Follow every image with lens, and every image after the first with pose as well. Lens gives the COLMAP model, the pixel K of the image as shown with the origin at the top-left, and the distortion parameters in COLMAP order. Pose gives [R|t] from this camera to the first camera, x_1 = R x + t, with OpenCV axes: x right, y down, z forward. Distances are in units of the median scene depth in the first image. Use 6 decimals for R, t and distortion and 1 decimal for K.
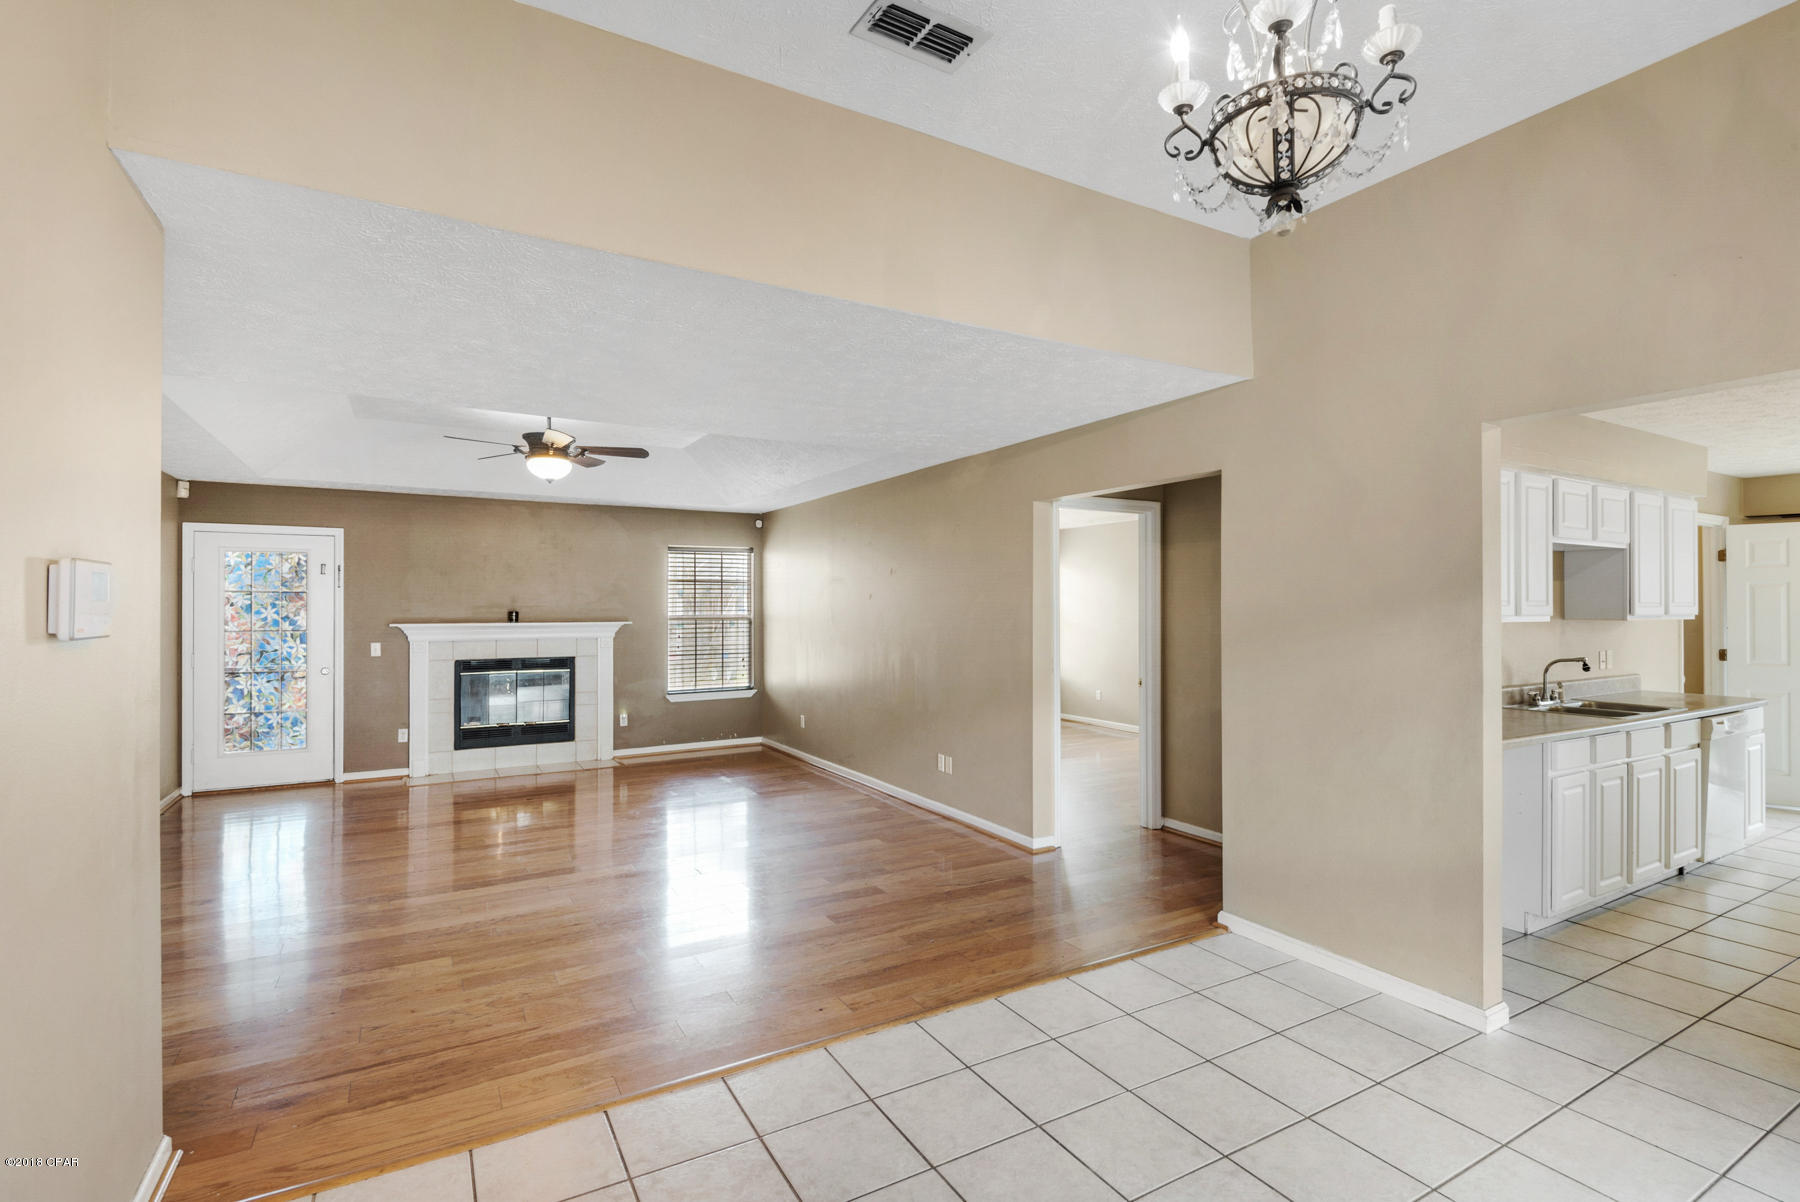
lens RADIAL K [[863.6, 0, 871.0], [0, 863.6, 604.2], [0, 0, 1]] dist [0.003567, -0.003253]
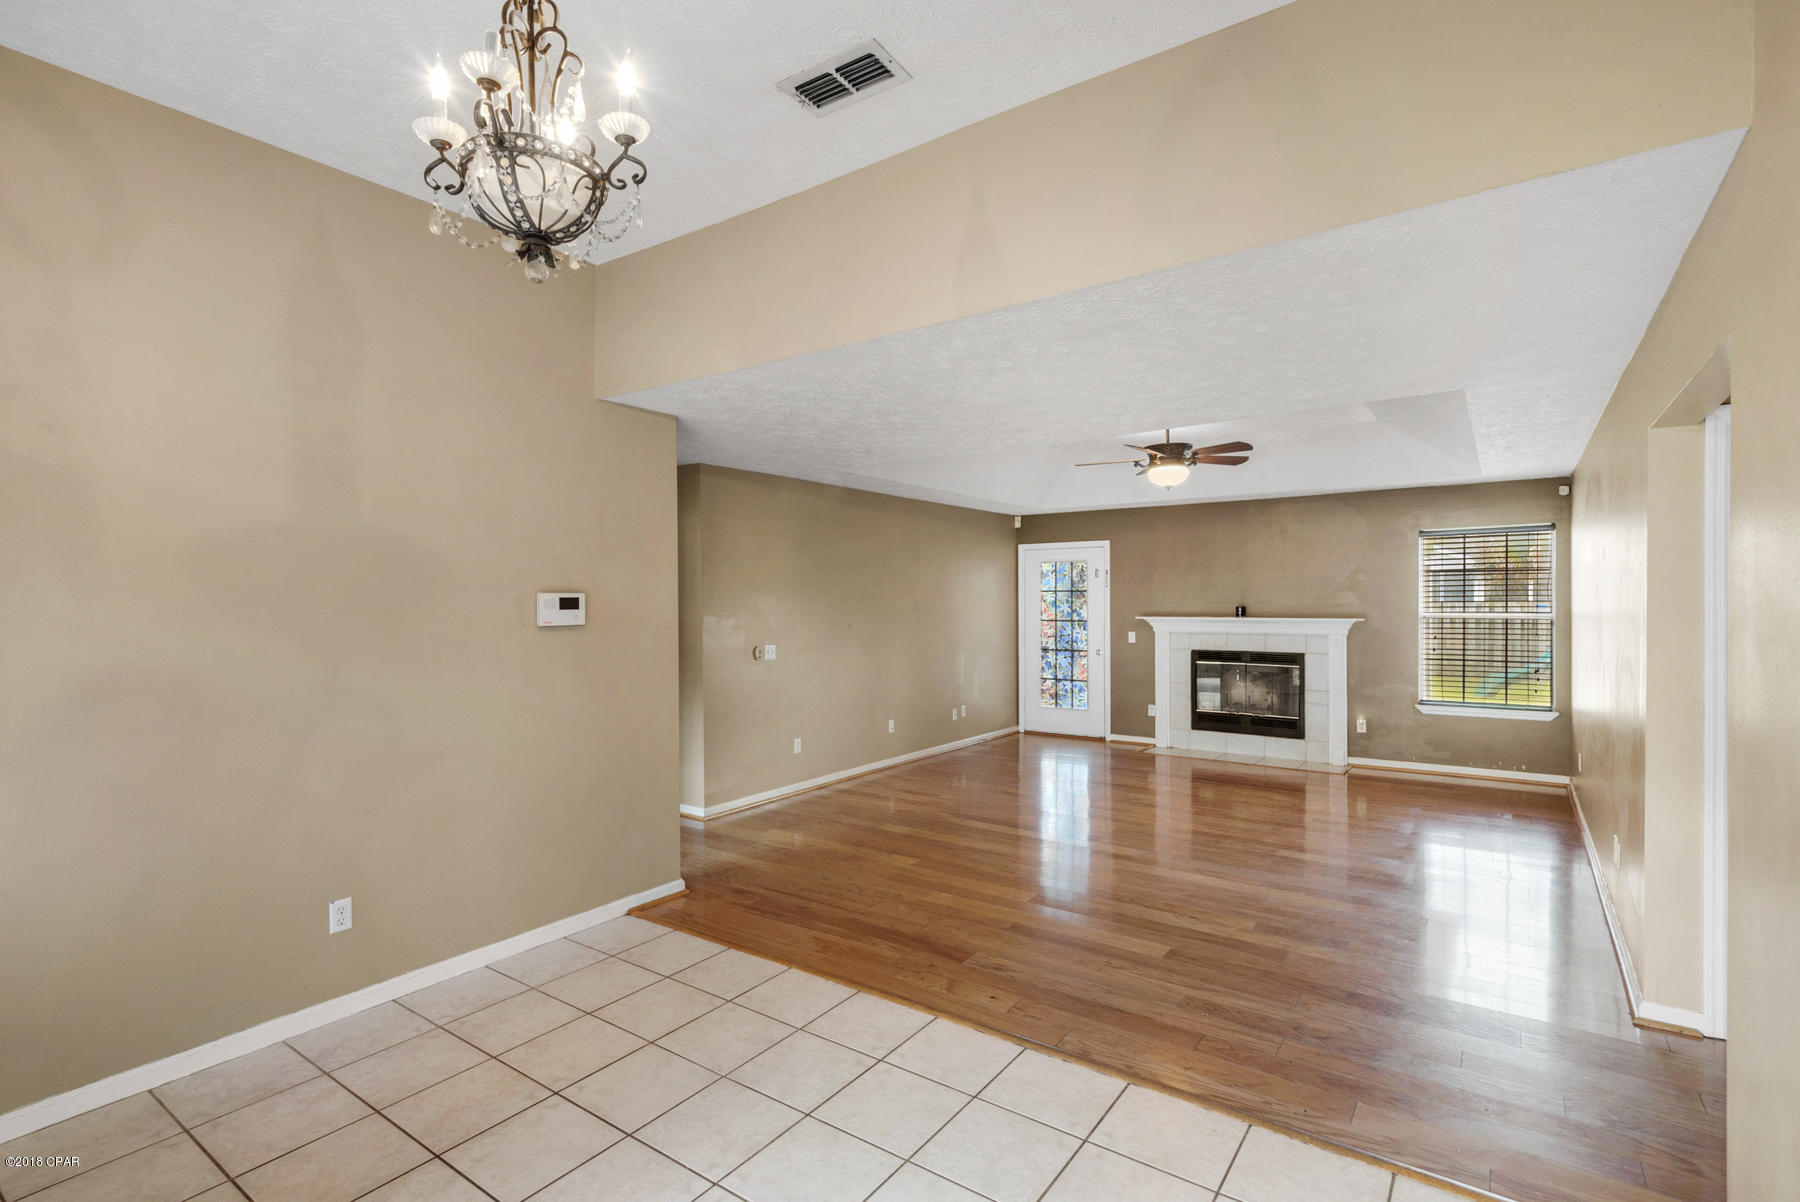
lens RADIAL K [[812.9, 0, 881.8], [0, 812.9, 600.4], [0, 0, 1]] dist [0.025118, -0.008246]
pose [[0.419869, -0.000018, -0.907585, 0.343617], [0.005946, 0.999979, 0.002731, -0.005065], [0.907565, -0.006543, 0.419860, 0.208004]]
